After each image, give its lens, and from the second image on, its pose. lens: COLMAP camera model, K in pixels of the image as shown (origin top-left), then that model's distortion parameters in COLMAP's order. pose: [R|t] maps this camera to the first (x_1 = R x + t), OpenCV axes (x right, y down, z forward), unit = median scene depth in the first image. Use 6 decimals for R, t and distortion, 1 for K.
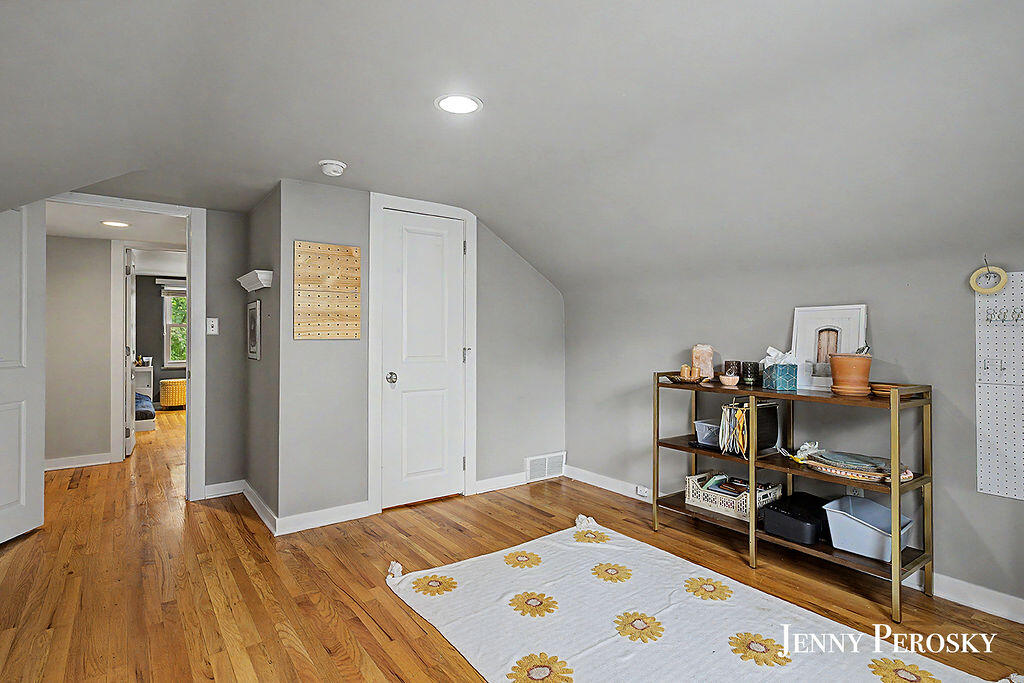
lens RADIAL K [[521.9, 0, 511.2], [0, 521.9, 338.2], [0, 0, 1]] dist [0.045810, 0.002597]
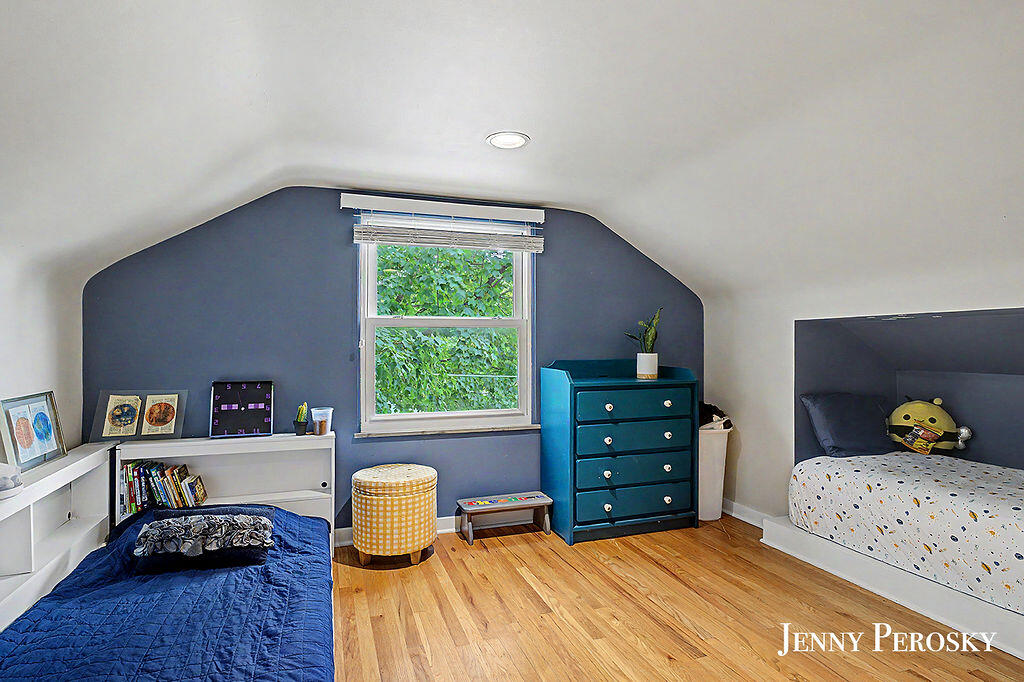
lens RADIAL K [[521.9, 0, 511.2], [0, 521.9, 341.9], [0, 0, 1]] dist [0.045810, 0.002597]
pose [[0.952926, -0.004008, -0.303175, -0.443680], [0.004481, 0.999990, 0.000867, -0.009290], [0.303168, -0.002185, 0.952934, 0.687783]]
